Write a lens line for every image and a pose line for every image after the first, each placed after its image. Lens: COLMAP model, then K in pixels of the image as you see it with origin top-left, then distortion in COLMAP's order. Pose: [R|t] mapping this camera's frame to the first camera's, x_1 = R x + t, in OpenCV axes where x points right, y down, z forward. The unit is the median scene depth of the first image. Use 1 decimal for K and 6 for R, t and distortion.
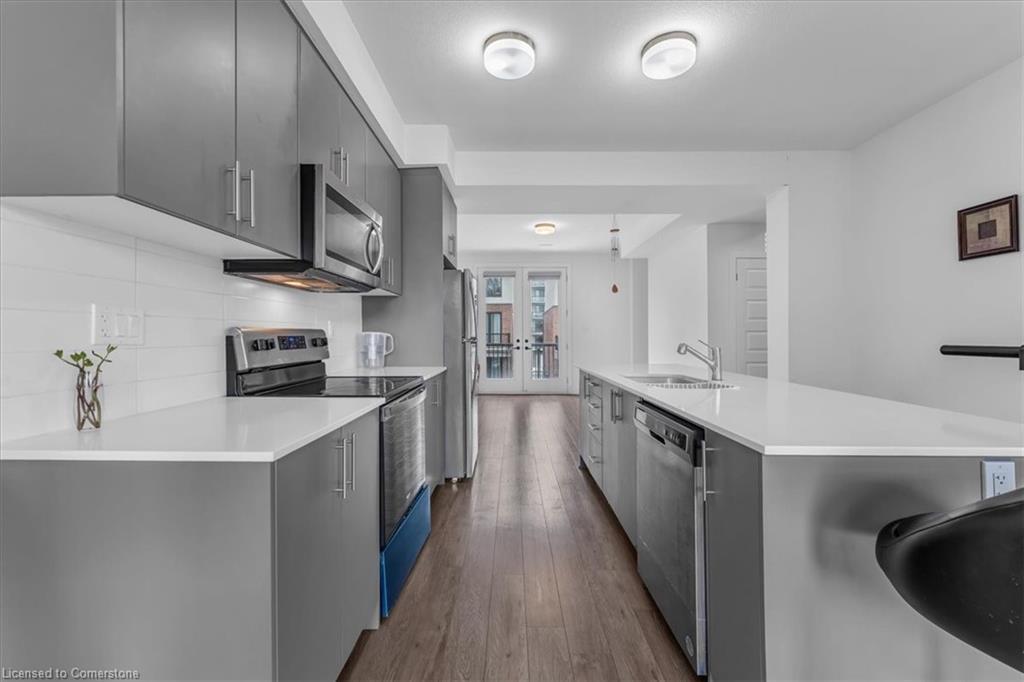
lens RADIAL K [[427.2, 0, 512.0], [0, 427.2, 341.0], [0, 0, 1]] dist [0.017035, -0.000035]
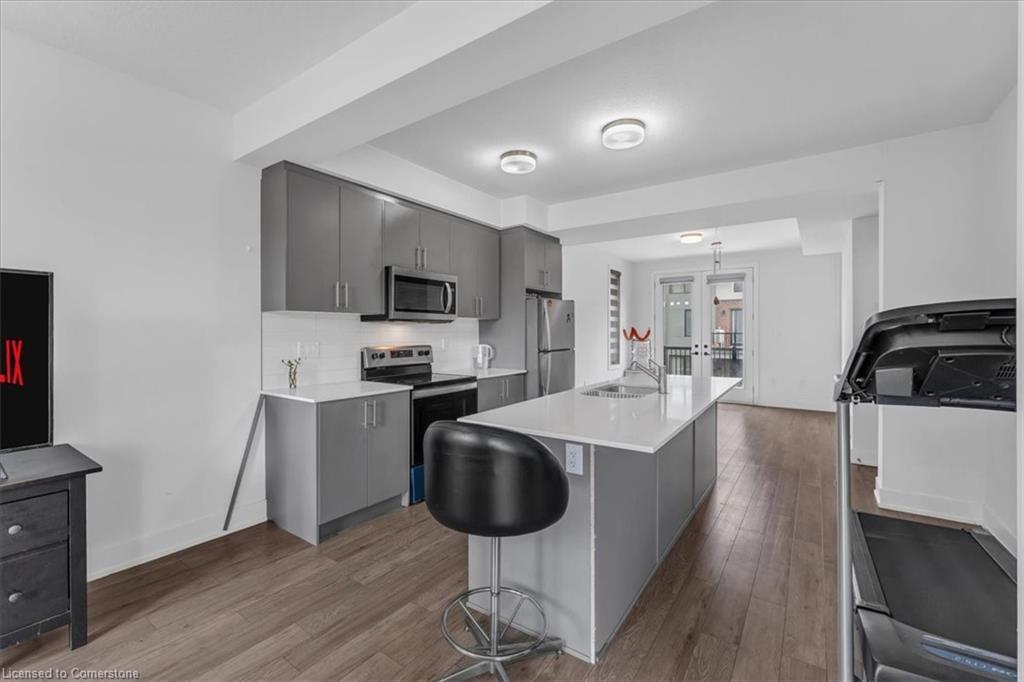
lens RADIAL K [[427.2, 0, 512.0], [0, 427.2, 341.0], [0, 0, 1]] dist [0.017035, -0.000035]
pose [[0.817089, 0.012231, -0.576382, 0.796550], [-0.007934, 0.999919, 0.009972, -0.062482], [0.576457, -0.003576, 0.817120, -0.197399]]
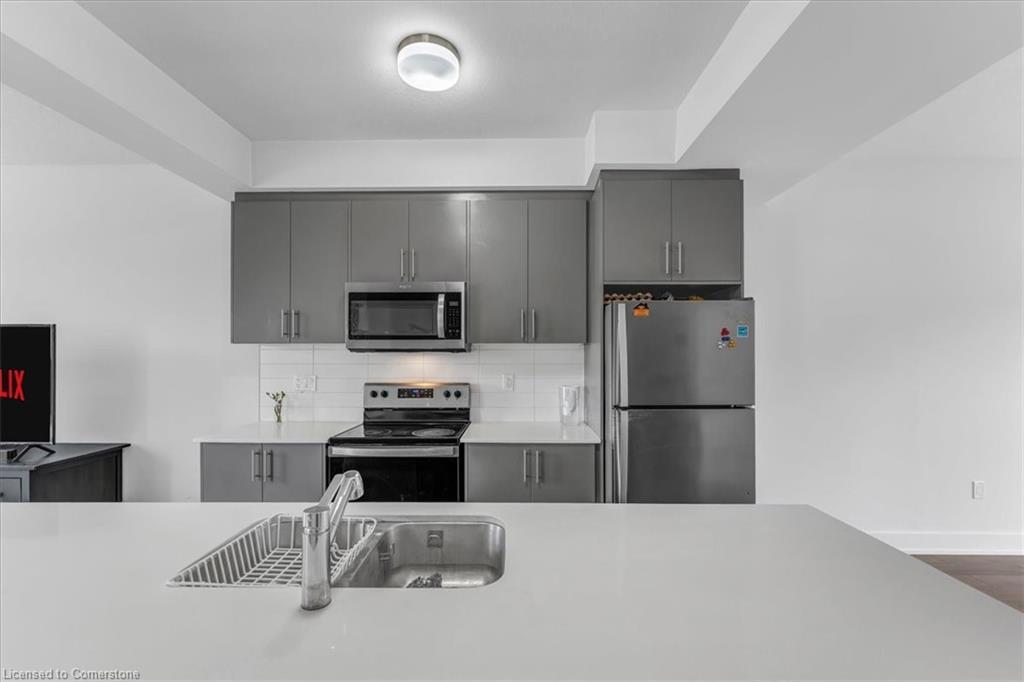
lens RADIAL K [[440.2, 0, 513.9], [0, 440.2, 345.1], [0, 0, 1]] dist [0.001166, 0.000231]
pose [[-0.038965, -0.024063, -0.998951, 0.785591], [-0.016395, 0.999591, -0.023439, -0.106671], [0.999106, 0.015465, -0.039343, 1.168084]]
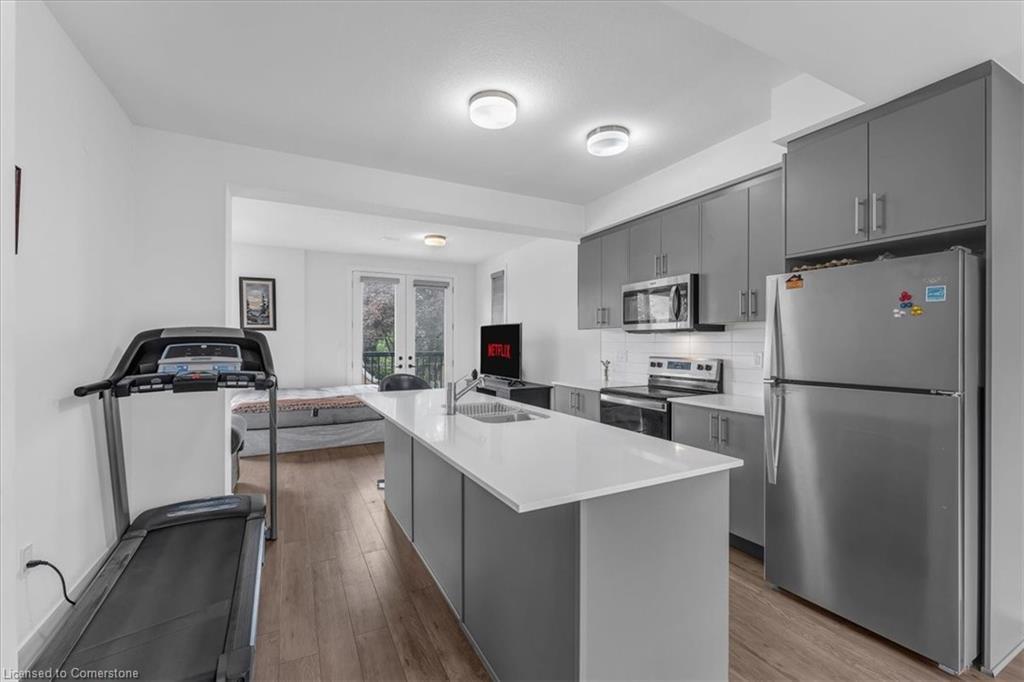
lens RADIAL K [[421.7, 0, 486.0], [0, 421.7, 342.2], [0, 0, 1]] dist [-0.000144, -0.000101]
pose [[-0.917484, -0.000065, -0.397773, 0.772814], [-0.005095, 0.999920, 0.011588, -0.091554], [0.397740, 0.012658, -0.917411, 1.934509]]
